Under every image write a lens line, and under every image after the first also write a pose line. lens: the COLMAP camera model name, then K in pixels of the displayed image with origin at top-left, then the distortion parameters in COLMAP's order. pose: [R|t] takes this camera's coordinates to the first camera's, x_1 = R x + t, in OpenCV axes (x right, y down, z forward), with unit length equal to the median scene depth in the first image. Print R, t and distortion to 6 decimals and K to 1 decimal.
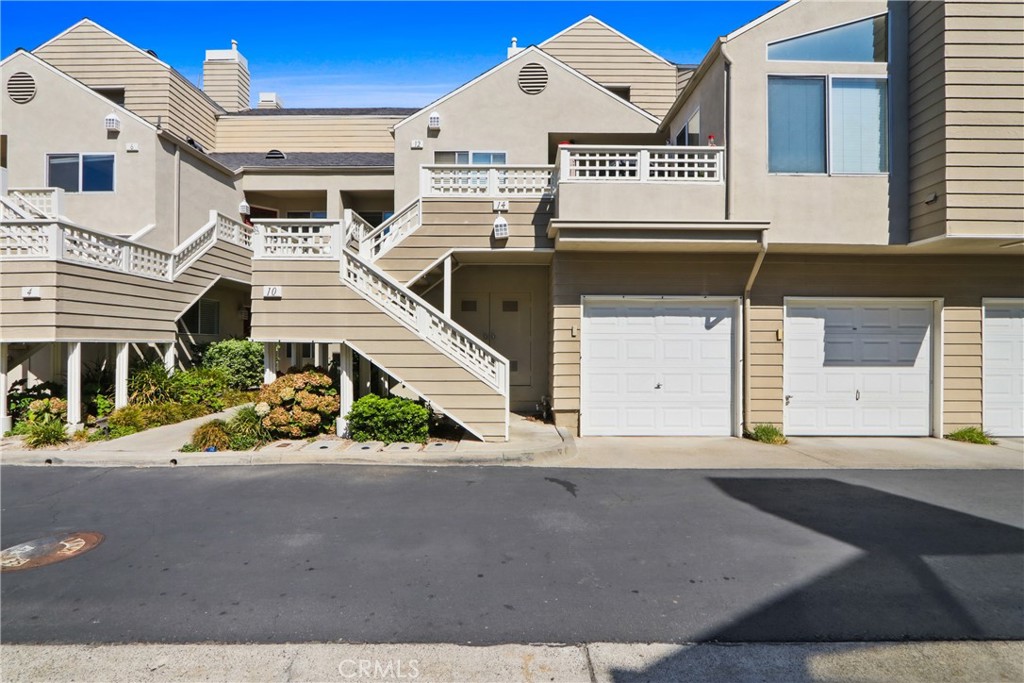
lens RADIAL K [[479.8, 0, 514.4], [0, 479.8, 344.8], [0, 0, 1]] dist [-0.012905, 0.002221]
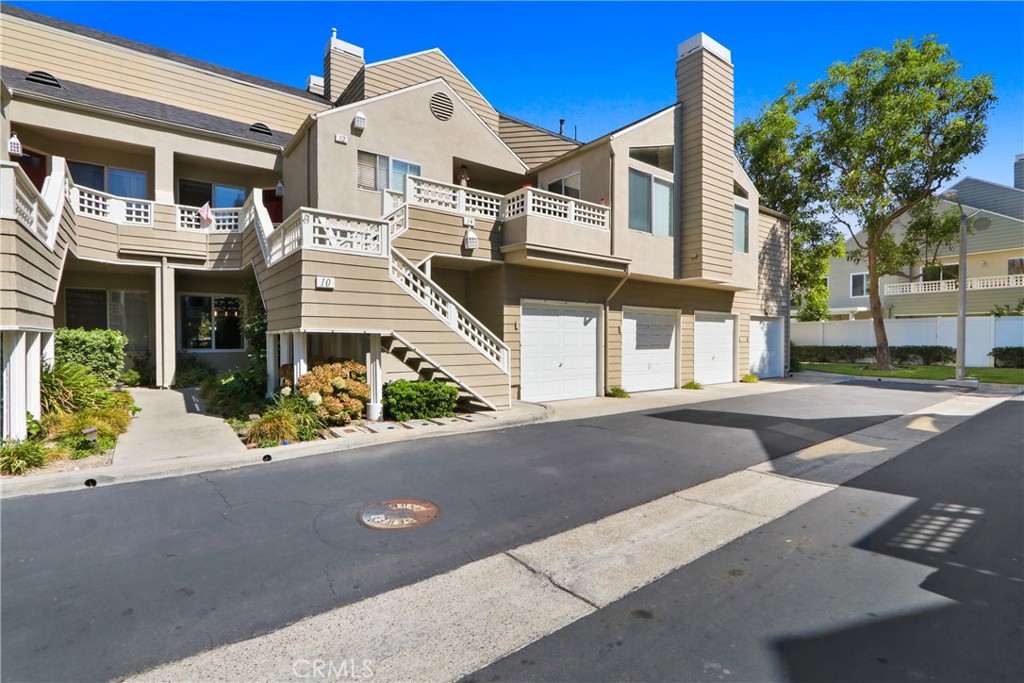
lens RADIAL K [[479.8, 0, 503.2], [0, 479.8, 344.3], [0, 0, 1]] dist [-0.012905, 0.002221]
pose [[0.801034, -0.009247, 0.598547, -0.712126], [-0.000440, 0.999871, 0.016036, 0.002344], [-0.598618, -0.013109, 0.800927, -0.036325]]
